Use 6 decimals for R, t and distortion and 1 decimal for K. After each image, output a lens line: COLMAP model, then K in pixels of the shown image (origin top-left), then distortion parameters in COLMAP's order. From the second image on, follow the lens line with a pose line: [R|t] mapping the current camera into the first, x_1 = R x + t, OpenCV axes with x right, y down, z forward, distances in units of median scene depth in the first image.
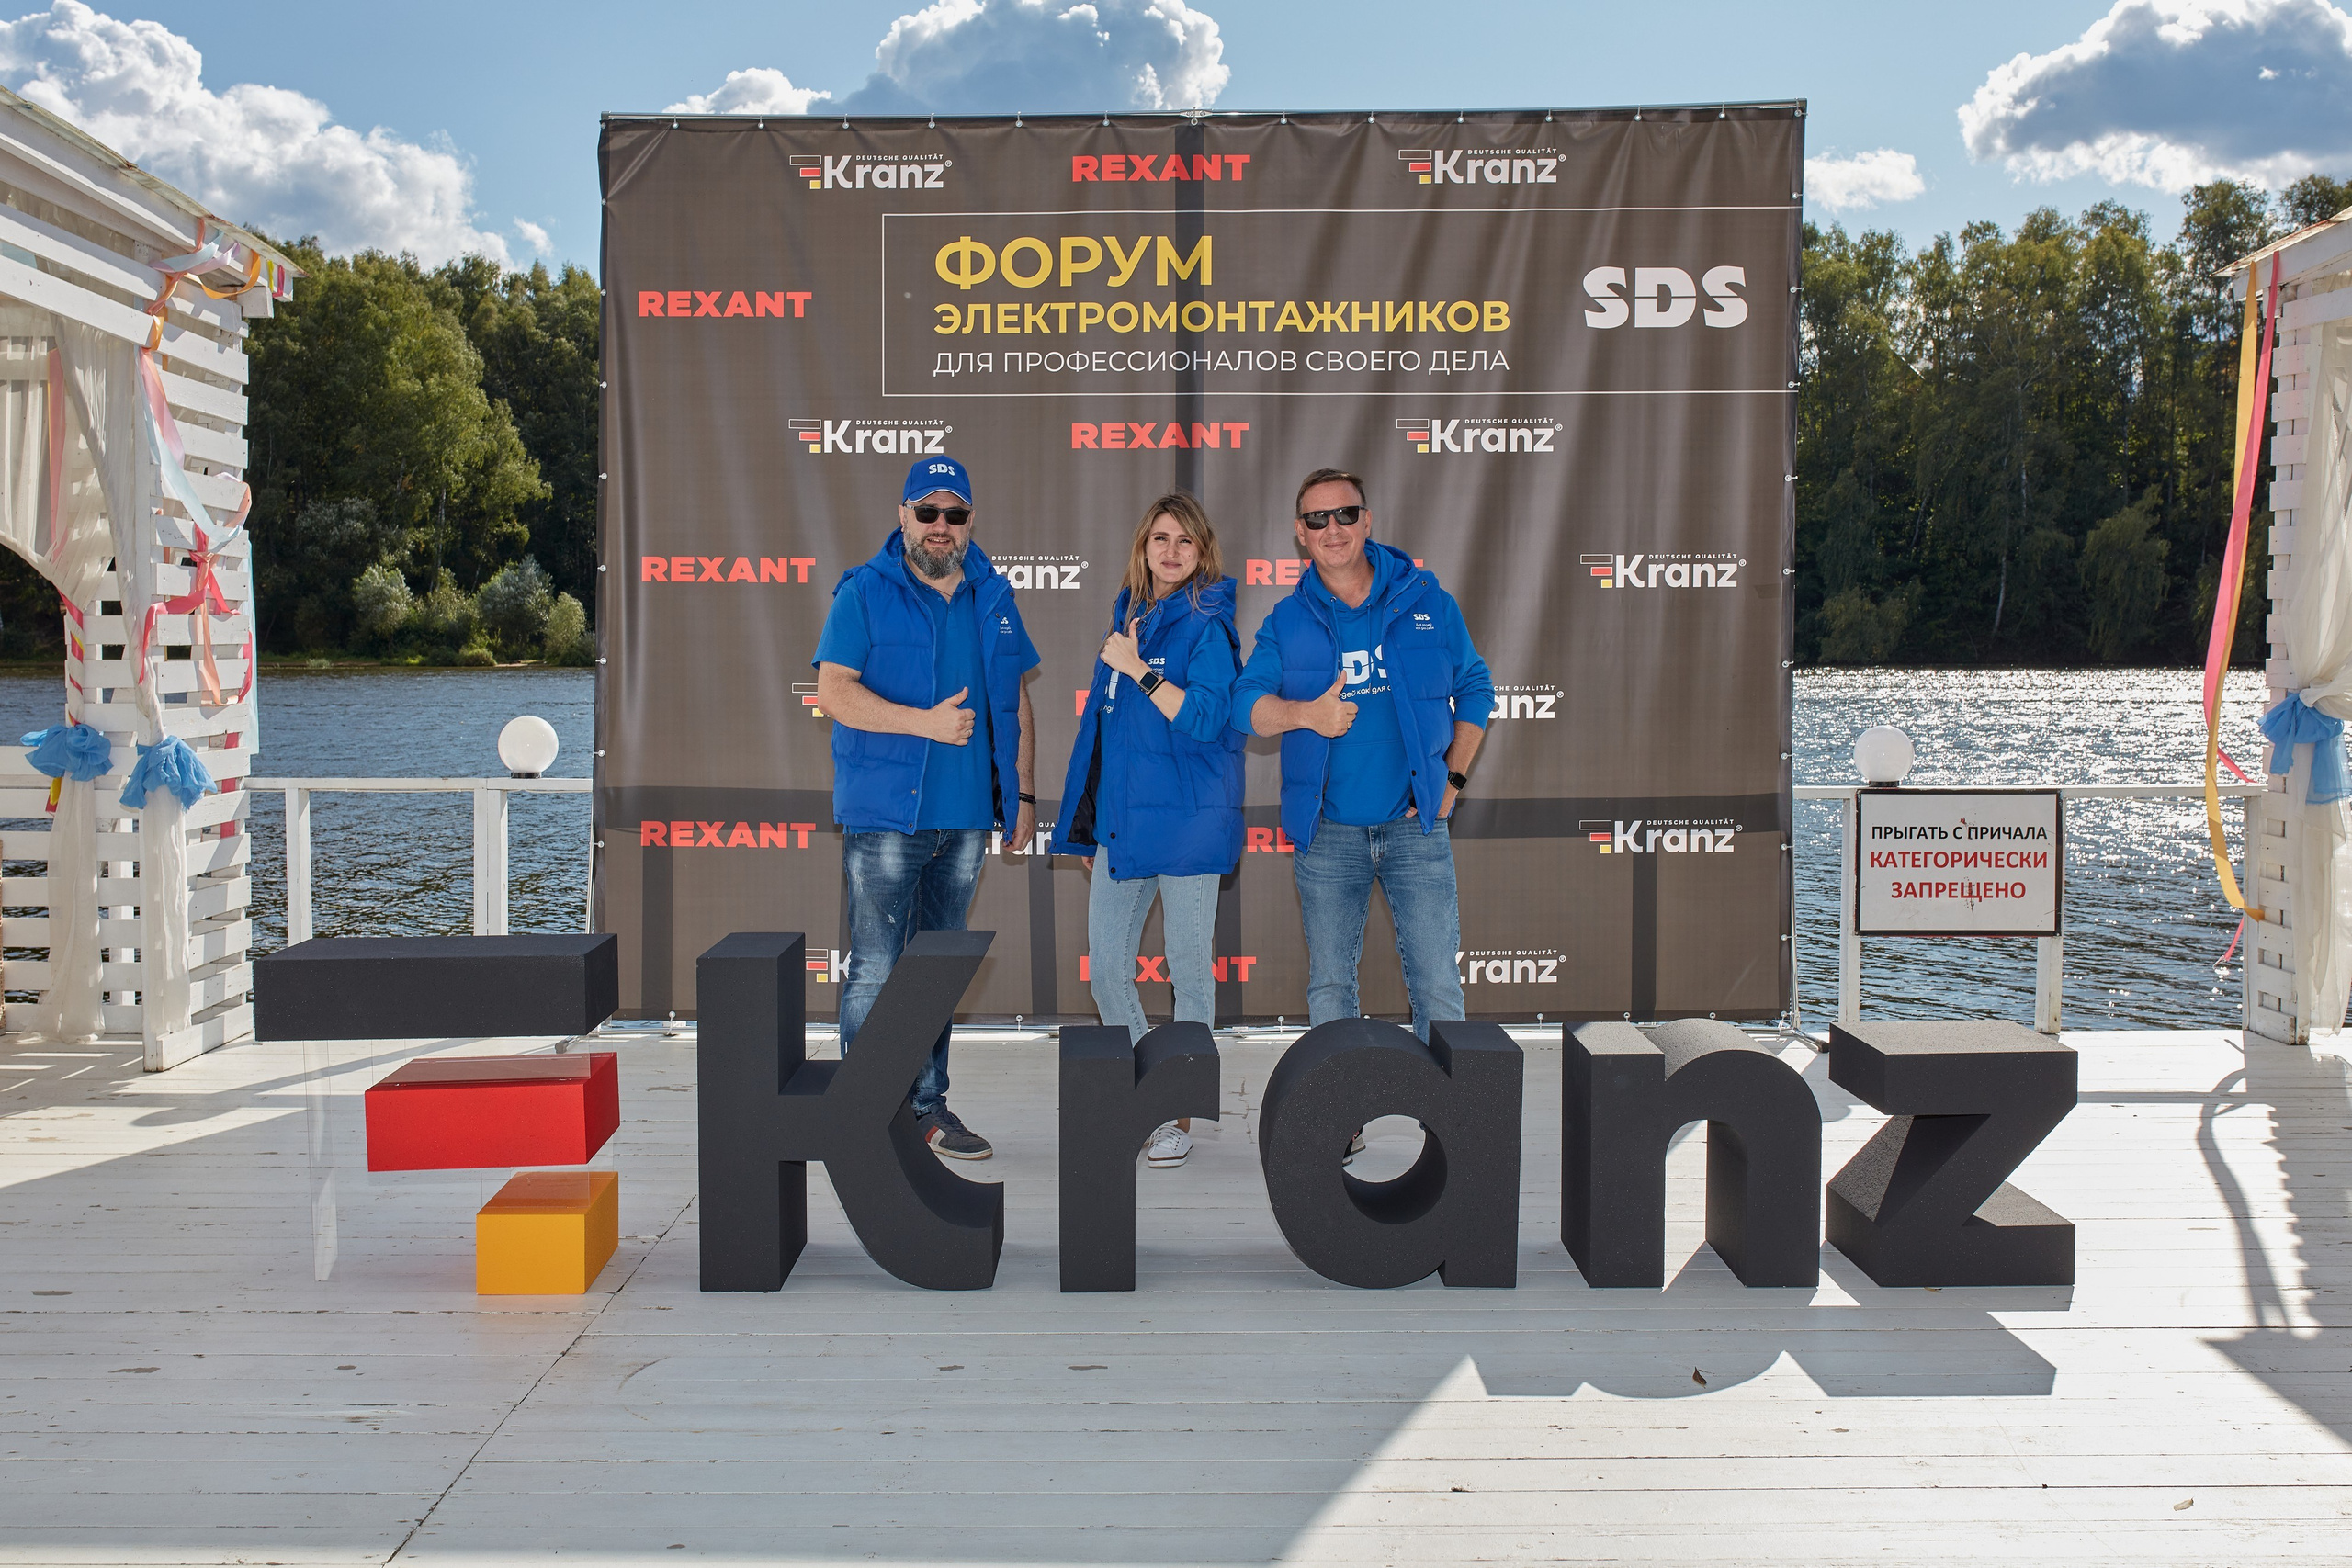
lens RADIAL K [[2397.1, 0, 1180.1], [0, 2397.1, 737.3], [0, 0, 1]] dist [-0.001726, -0.024522]
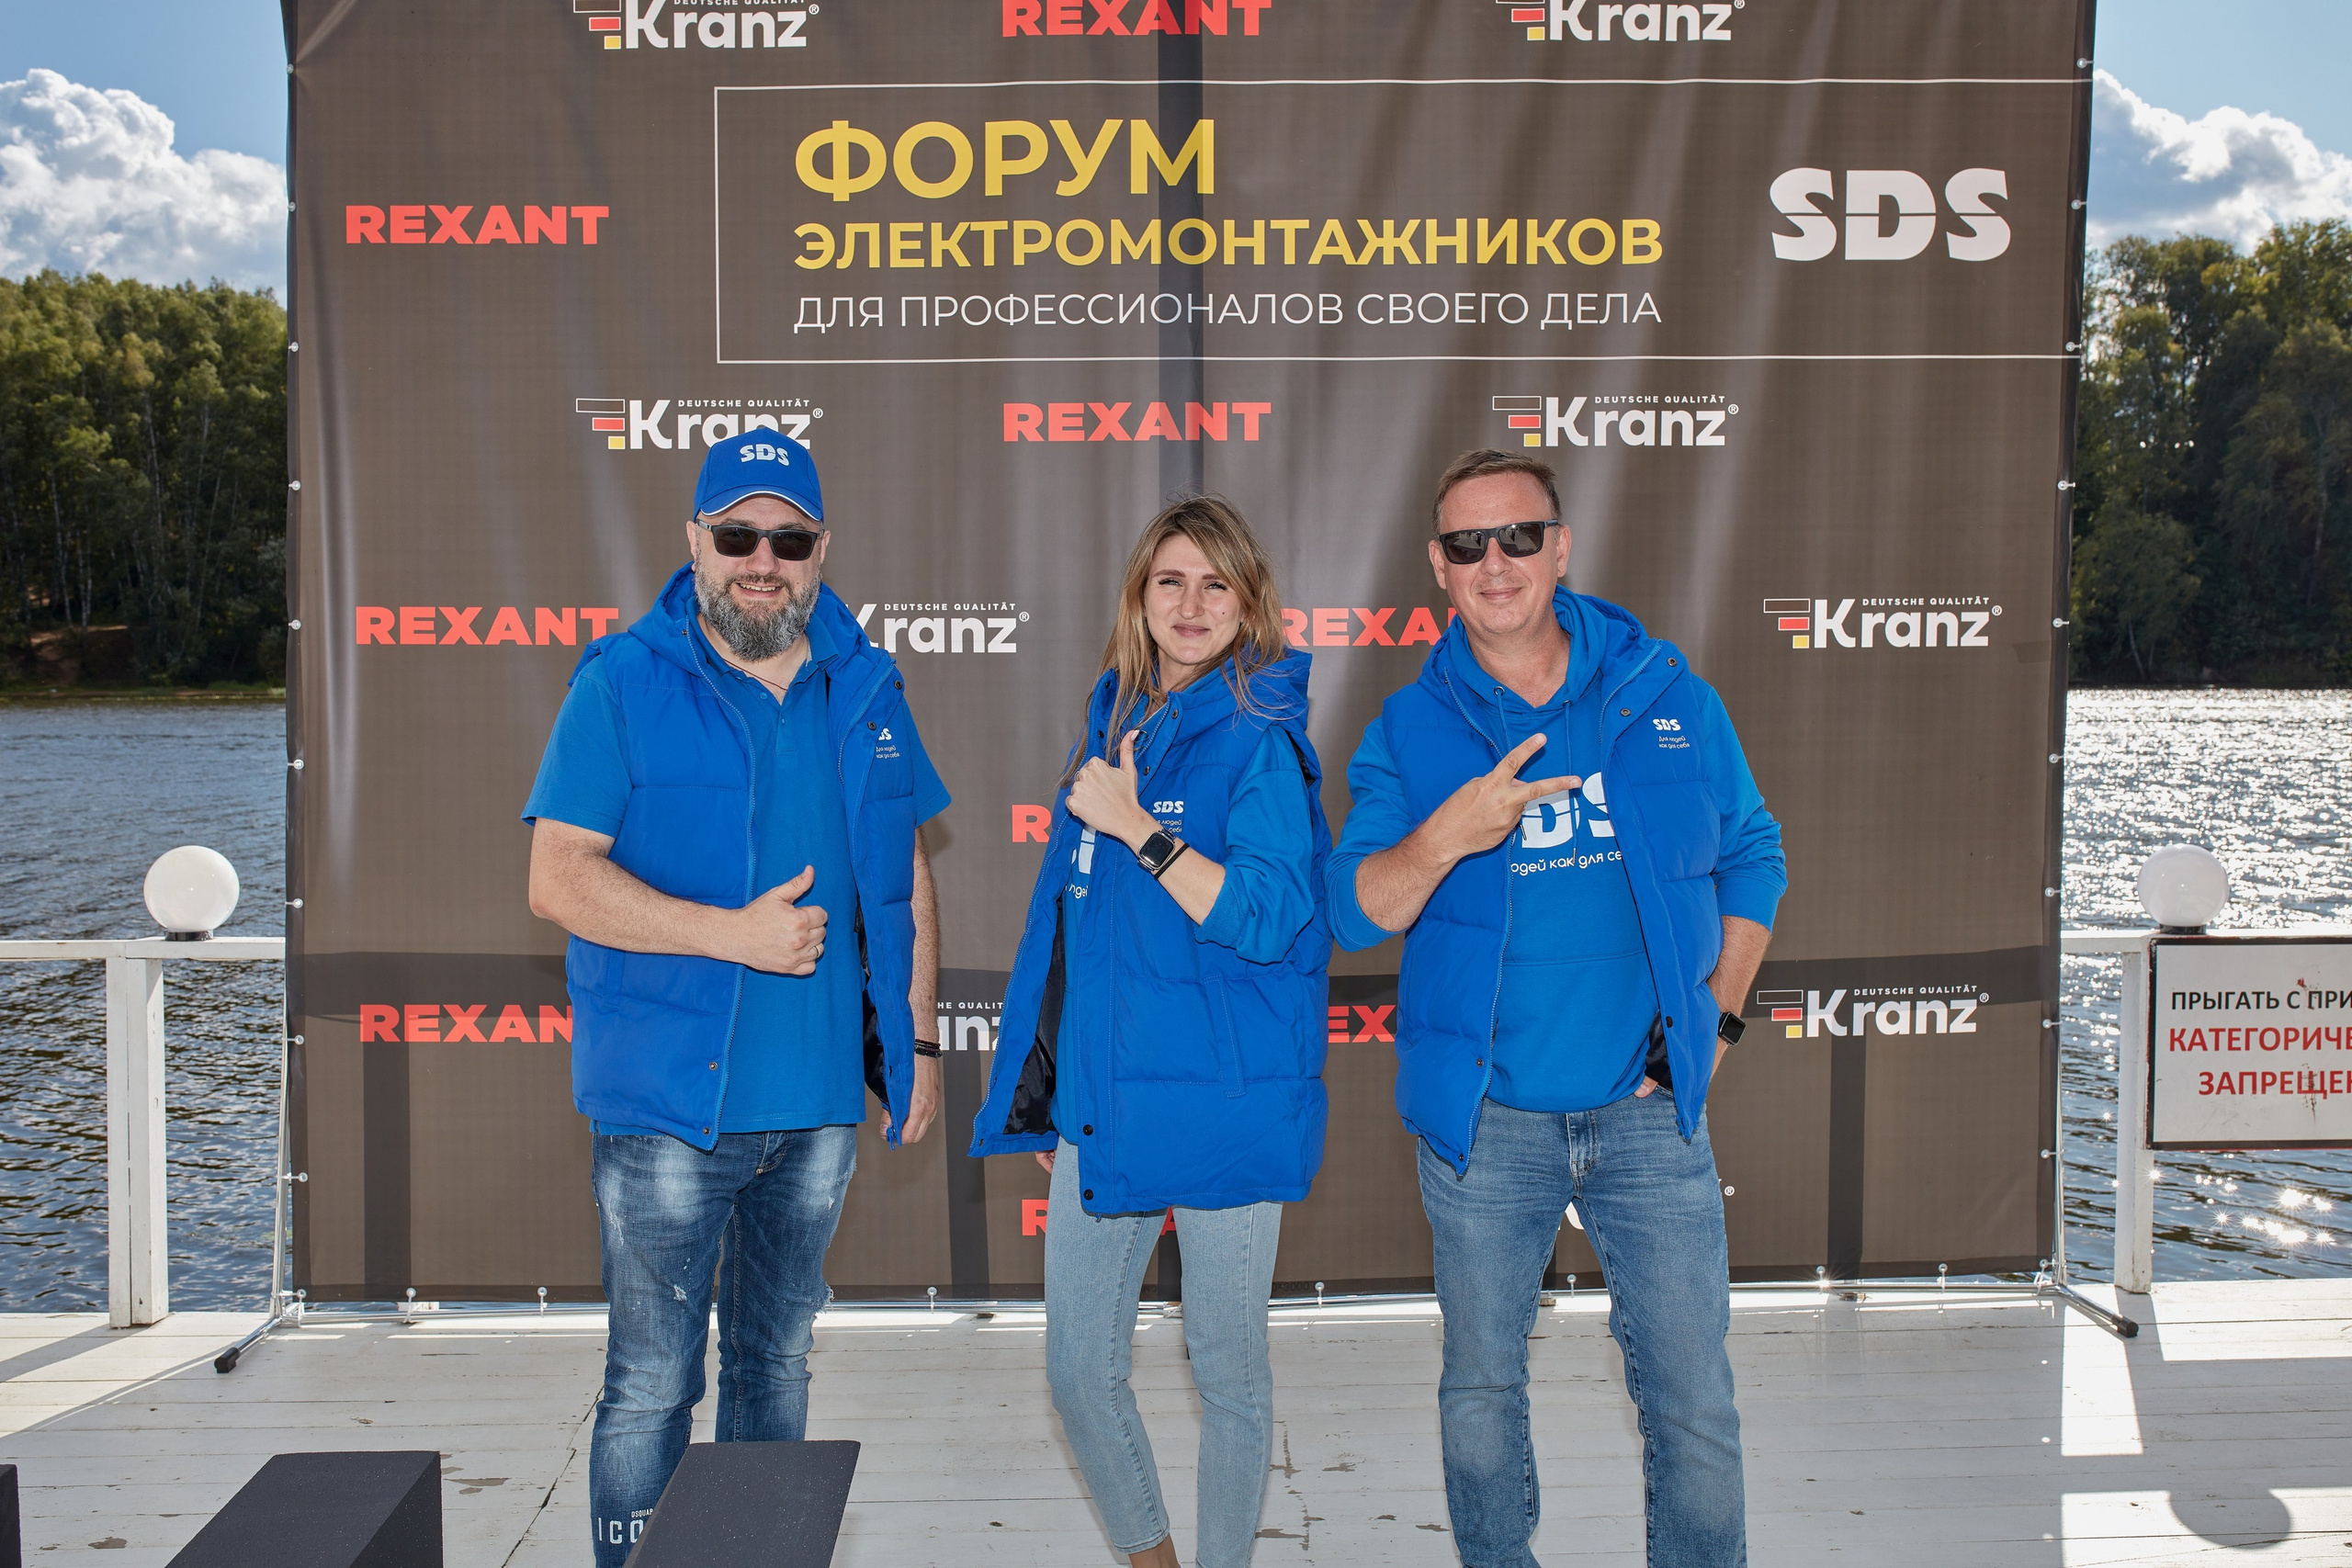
lens RADIAL K [[2142.9, 0, 1170.9], [0, 2142.9, 794.4], [0, 0, 1]] dist [-0.011586, -0.001081]
pose [[0.999167, -0.007167, 0.040173, -0.023641], [0.006680, 0.999903, 0.012254, -0.029703], [-0.040257, -0.011976, 0.999118, 0.404802]]
